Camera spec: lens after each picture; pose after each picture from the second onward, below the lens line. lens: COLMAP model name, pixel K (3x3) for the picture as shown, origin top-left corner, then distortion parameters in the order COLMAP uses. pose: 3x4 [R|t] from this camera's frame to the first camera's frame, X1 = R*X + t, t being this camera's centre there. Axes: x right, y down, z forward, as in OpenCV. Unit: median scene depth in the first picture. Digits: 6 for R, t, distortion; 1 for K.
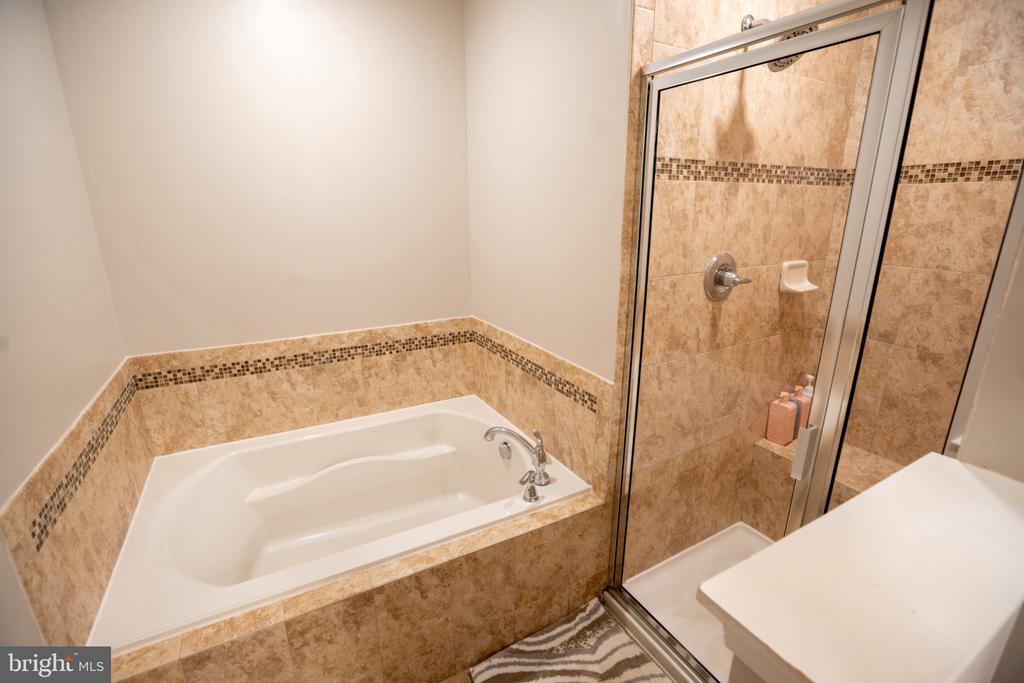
lens RADIAL K [[466.7, 0, 512.6], [0, 466.7, 345.0], [0, 0, 1]] dist [-0.060790, 0.021961]
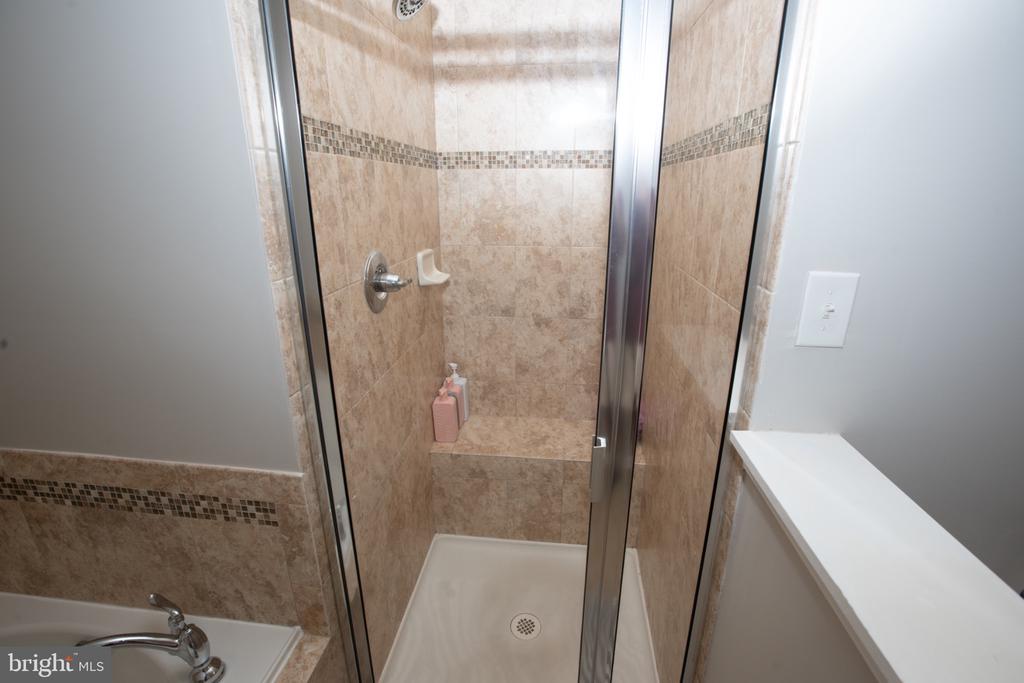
lens RADIAL K [[466.7, 0, 512.6], [0, 466.7, 345.0], [0, 0, 1]] dist [-0.060790, 0.021961]
pose [[0.574137, -0.248502, 0.780137, -0.055278], [0.230671, 0.963326, 0.137094, -0.092907], [-0.785594, 0.101244, 0.610403, 0.327251]]
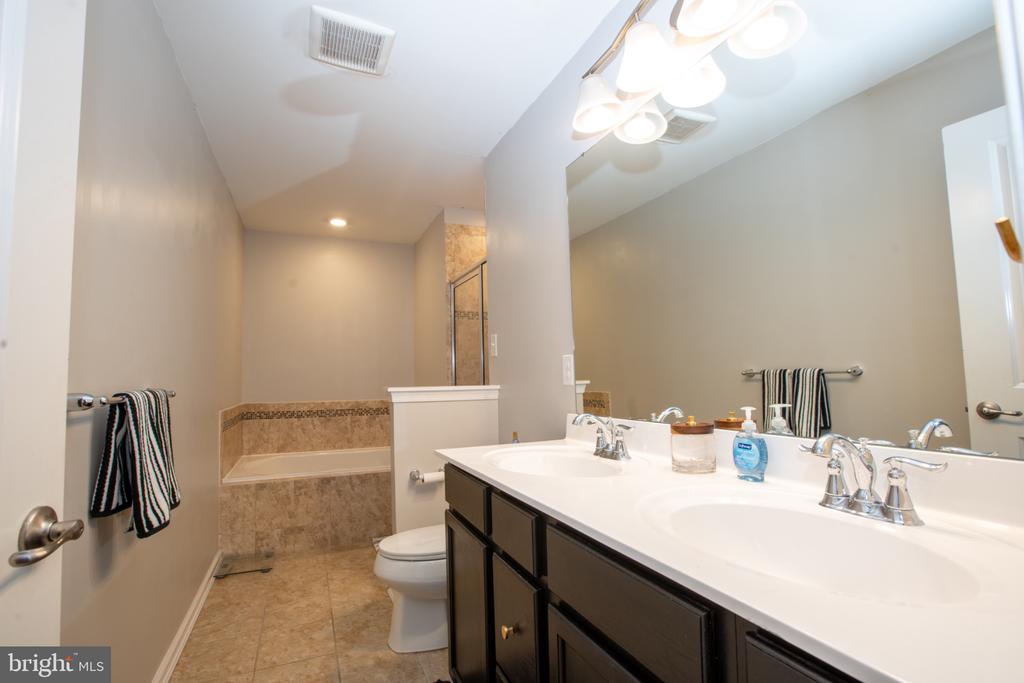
lens RADIAL K [[466.7, 0, 512.6], [0, 466.7, 345.0], [0, 0, 1]] dist [-0.060790, 0.021961]
pose [[0.996369, -0.024547, -0.081520, 0.642771], [-0.005148, 0.938406, -0.345495, 0.526457], [0.084979, 0.344661, 0.934873, -1.064118]]
